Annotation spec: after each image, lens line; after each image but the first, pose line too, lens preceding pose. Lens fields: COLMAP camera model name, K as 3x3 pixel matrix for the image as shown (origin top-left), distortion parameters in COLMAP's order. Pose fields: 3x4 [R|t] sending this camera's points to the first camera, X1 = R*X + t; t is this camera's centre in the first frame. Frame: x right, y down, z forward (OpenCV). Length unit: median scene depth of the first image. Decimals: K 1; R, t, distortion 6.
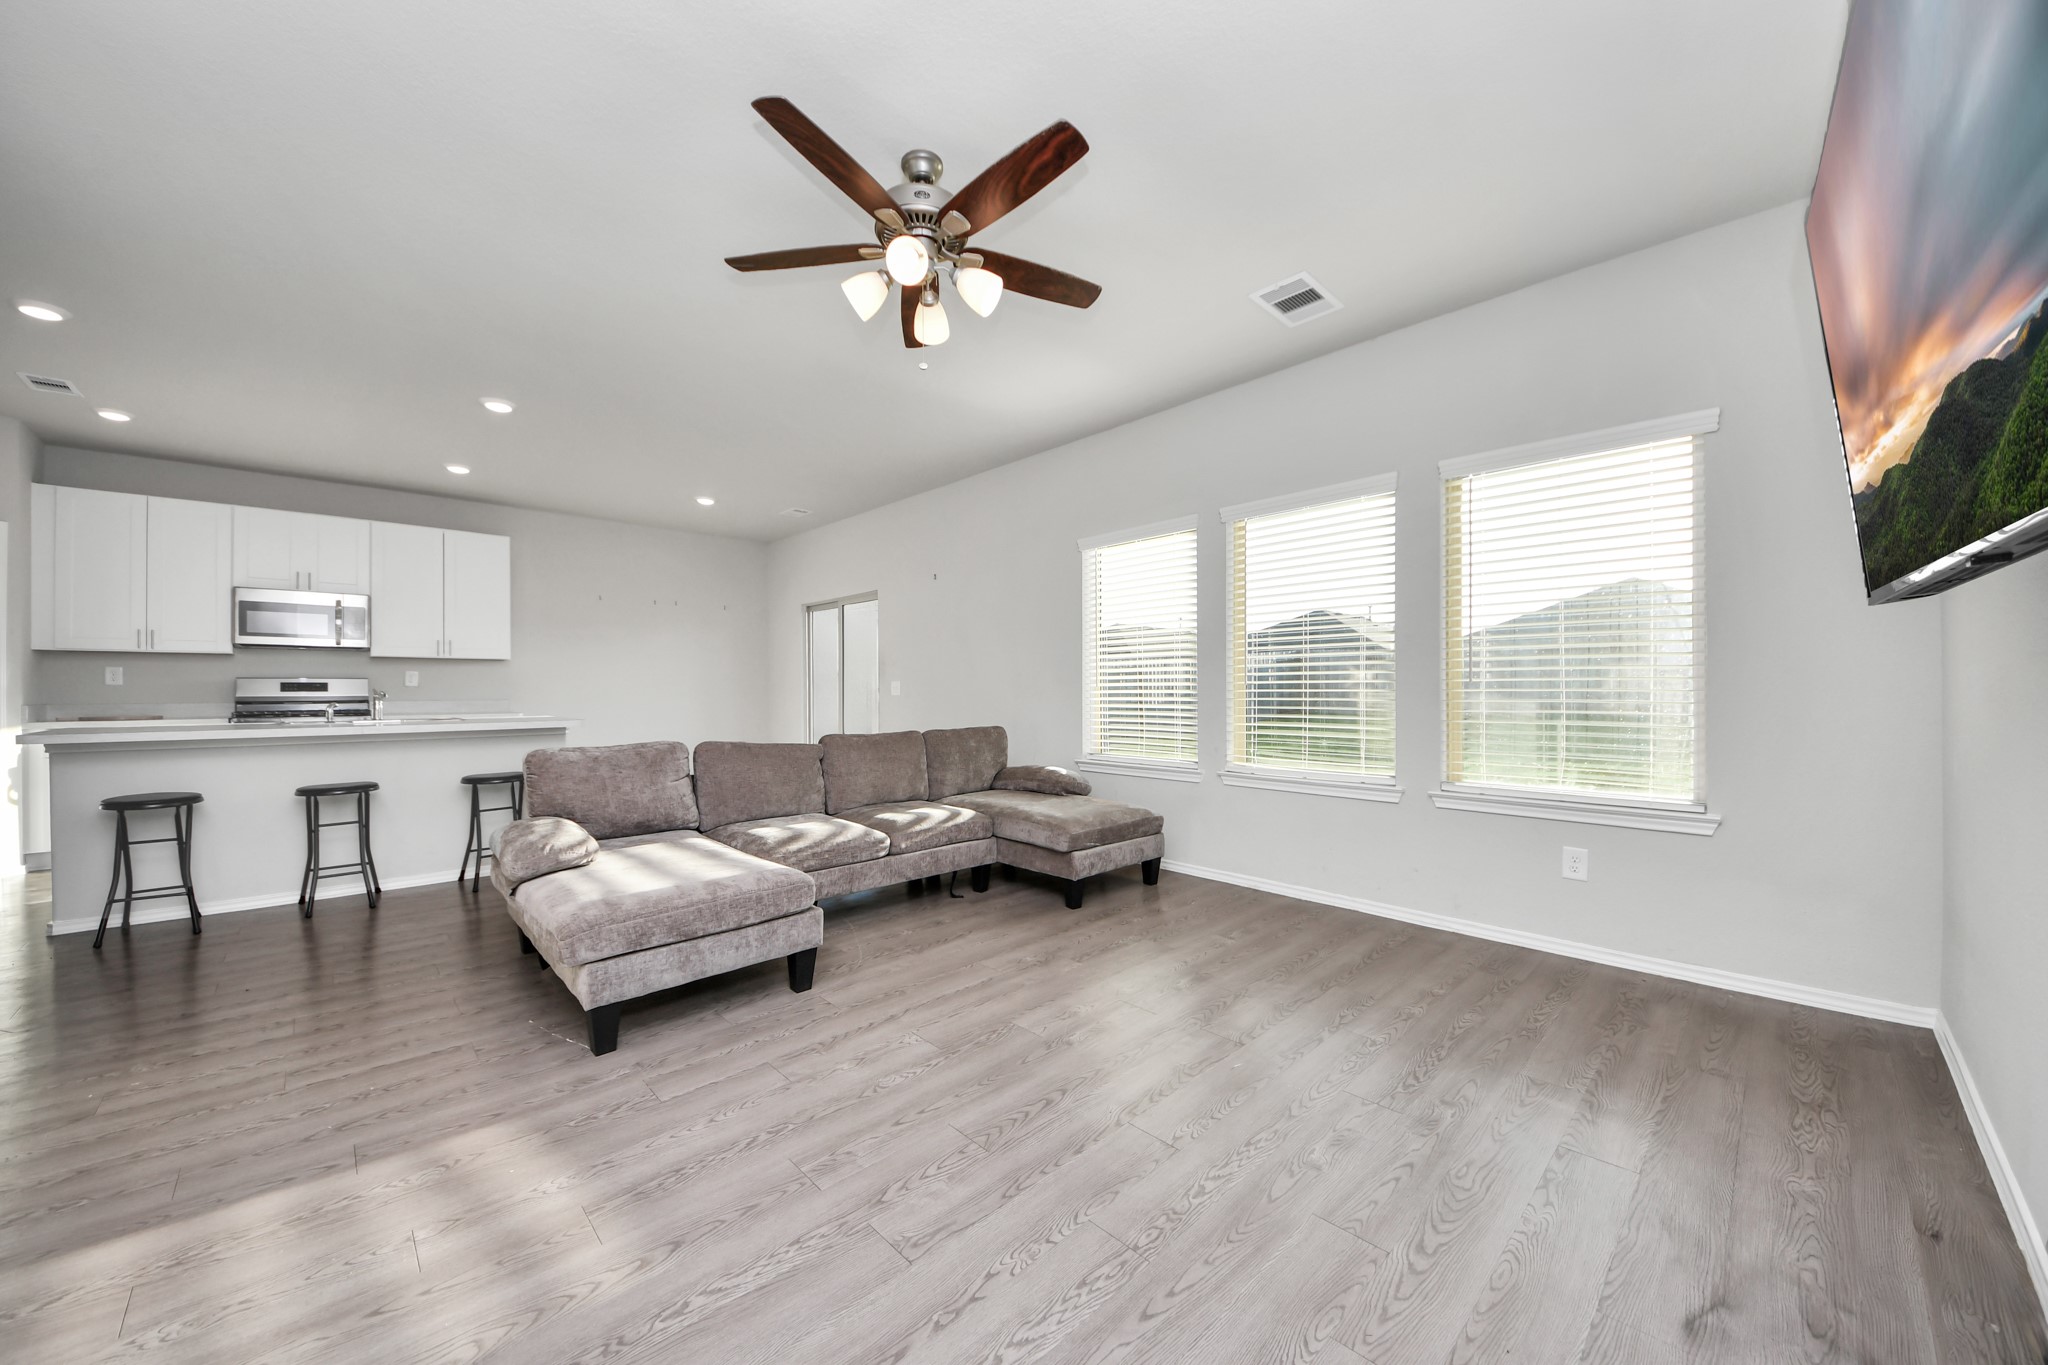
lens RADIAL K [[737.7, 0, 1024.6], [0, 737.7, 689.2], [0, 0, 1]] dist [0.000504, 0.000006]
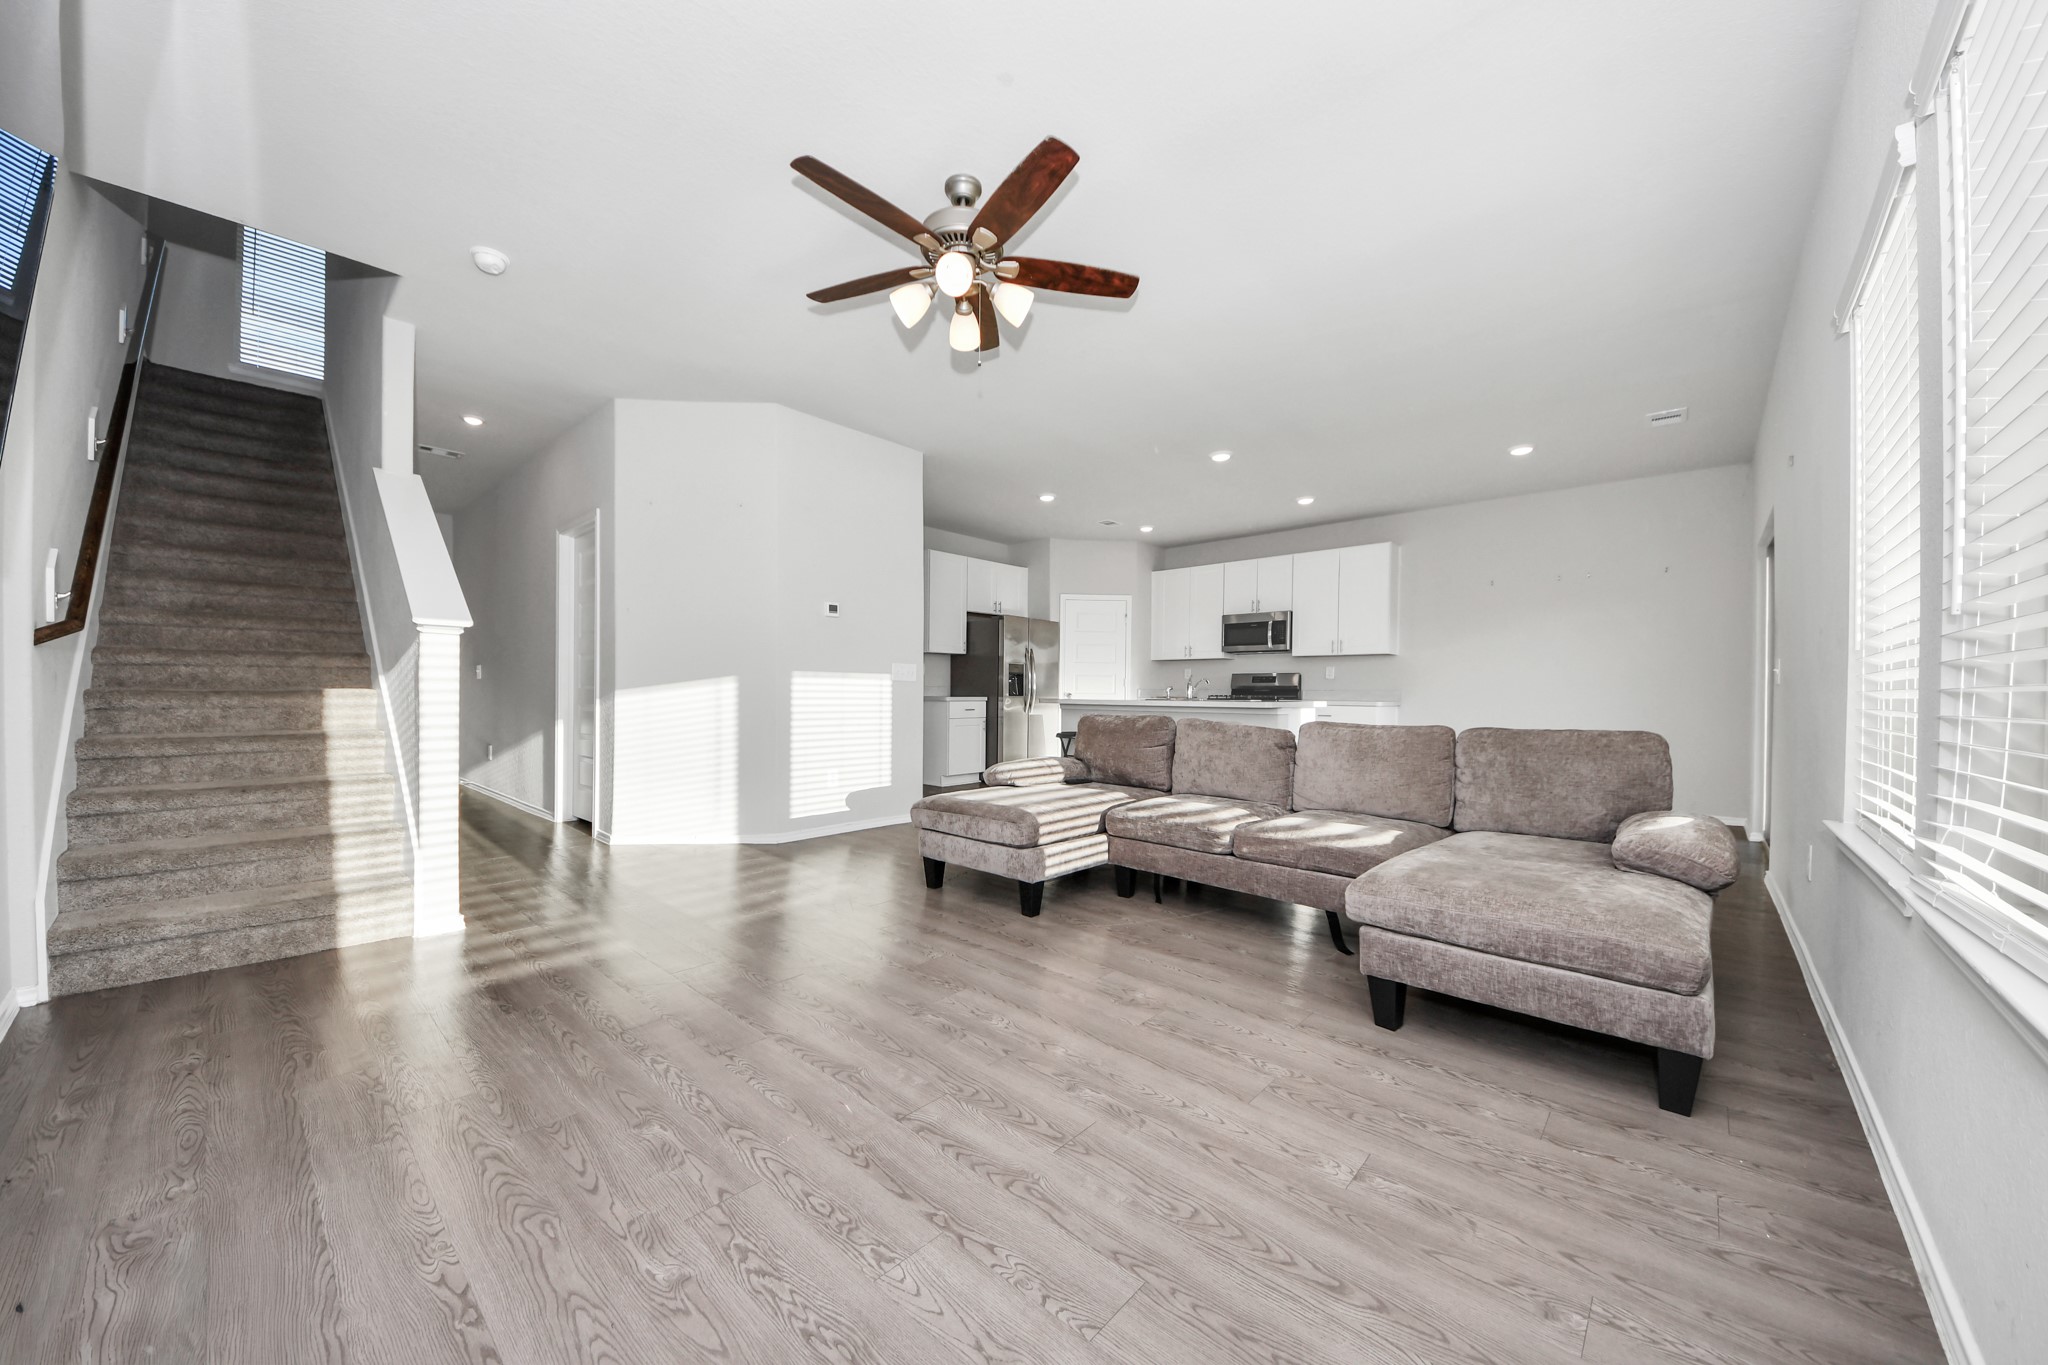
lens RADIAL K [[734.2, 0, 1017.1], [0, 734.2, 677.7], [0, 0, 1]] dist [-0.000714, -0.000123]
pose [[0.053617, -0.016940, -0.998418, 0.746657], [0.007944, 0.999832, -0.016537, 0.027337], [0.998530, -0.007044, 0.053743, 0.763705]]
